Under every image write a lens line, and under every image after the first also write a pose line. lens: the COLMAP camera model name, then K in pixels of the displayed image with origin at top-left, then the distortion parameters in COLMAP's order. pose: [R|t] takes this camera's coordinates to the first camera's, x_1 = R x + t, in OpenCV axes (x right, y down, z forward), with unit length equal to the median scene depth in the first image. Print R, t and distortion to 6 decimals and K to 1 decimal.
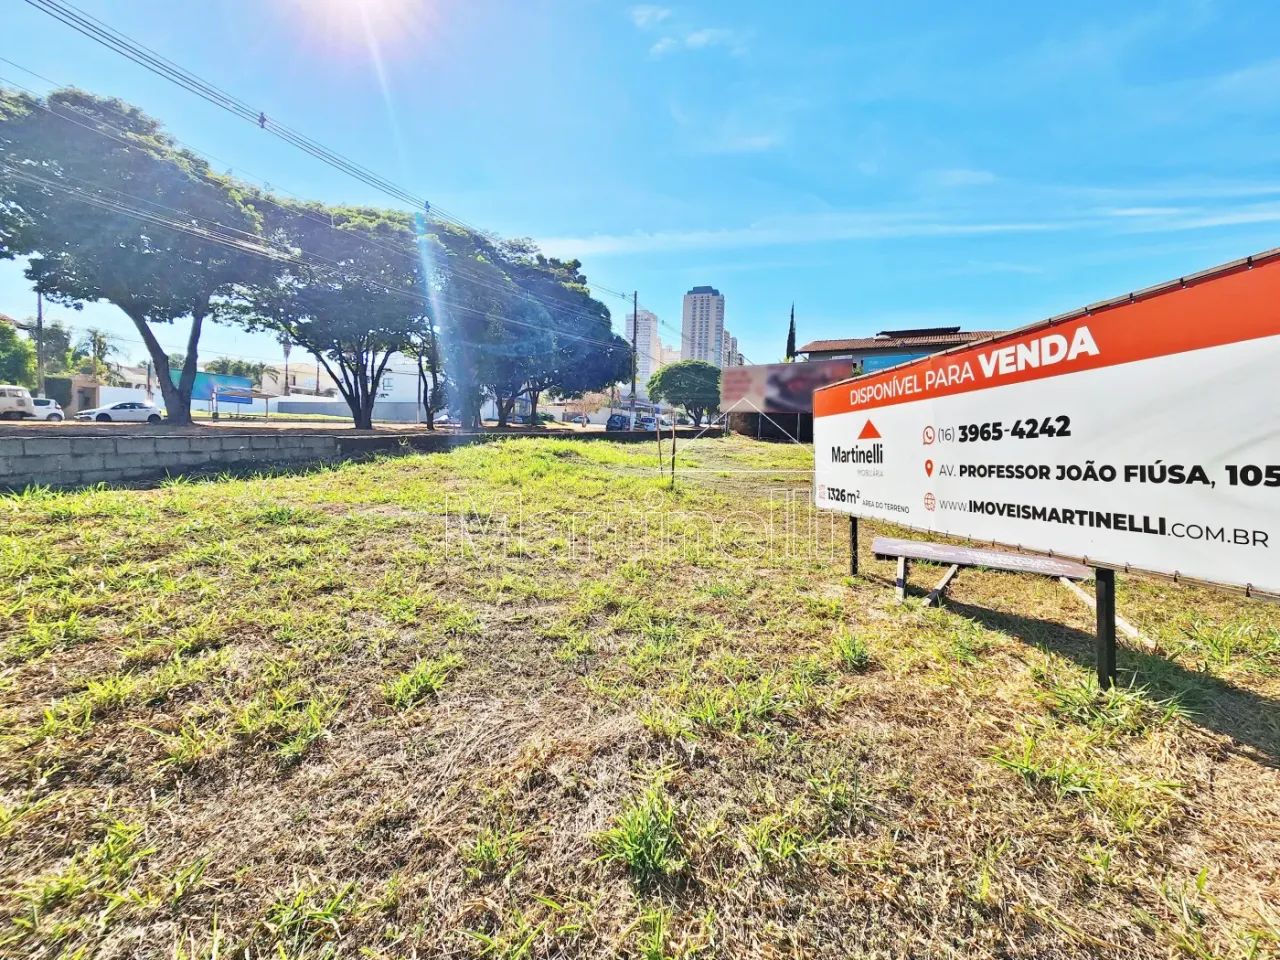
lens RADIAL K [[530.9, 0, 645.4], [0, 530.9, 466.9], [0, 0, 1]] dist [-0.001608, -0.000133]
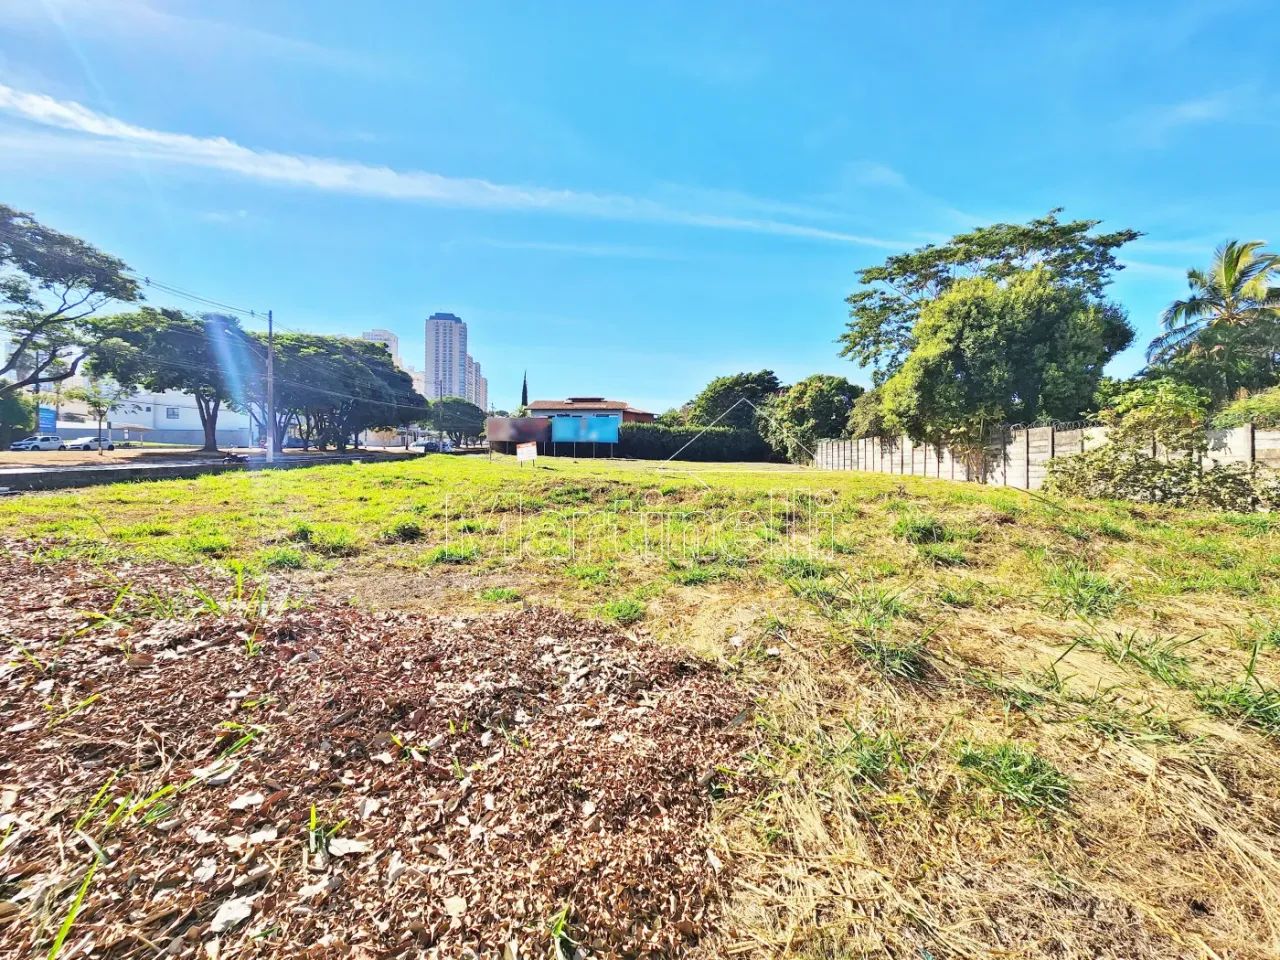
lens RADIAL K [[530.9, 0, 645.4], [0, 530.9, 466.9], [0, 0, 1]] dist [-0.001608, -0.000133]
pose [[0.891164, -0.030360, 0.452664, -0.122144], [0.046231, 0.998641, -0.024038, 0.037641], [-0.451320, 0.042349, 0.891357, -0.538315]]
